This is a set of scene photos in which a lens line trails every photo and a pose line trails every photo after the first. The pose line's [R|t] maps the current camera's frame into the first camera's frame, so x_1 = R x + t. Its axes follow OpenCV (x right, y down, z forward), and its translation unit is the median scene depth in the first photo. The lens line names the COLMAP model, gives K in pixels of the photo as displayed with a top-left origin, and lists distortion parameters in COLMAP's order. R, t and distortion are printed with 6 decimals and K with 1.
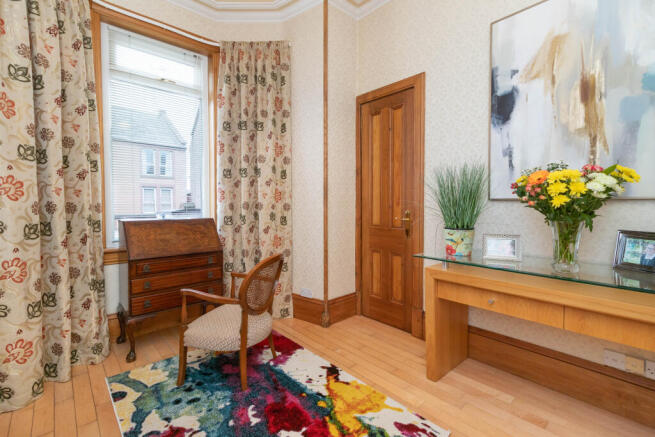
lens RADIAL K [[299.1, 0, 326.2], [0, 299.1, 213.6], [0, 0, 1]] dist [0.003089, 0.000595]
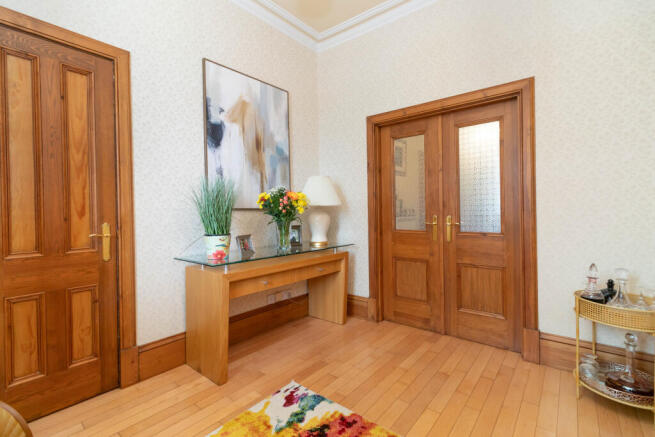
lens RADIAL K [[299.1, 0, 326.2], [0, 299.1, 213.6], [0, 0, 1]] dist [0.003089, 0.000595]
pose [[-0.154699, -0.000056, 0.987962, -0.678747], [0.048662, 0.998786, 0.007676, -0.015987], [-0.986762, 0.049264, -0.154509, 0.742877]]
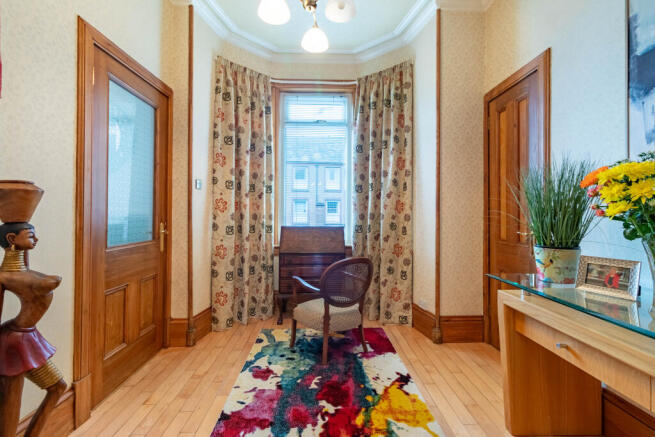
lens RADIAL K [[299.1, 0, 326.2], [0, 299.1, 213.6], [0, 0, 1]] dist [0.003089, 0.000595]
pose [[0.763368, -0.000574, -0.645964, 0.470727], [-0.023450, 0.999316, -0.028600, 0.000555], [0.645538, 0.036981, 0.762832, 0.036857]]
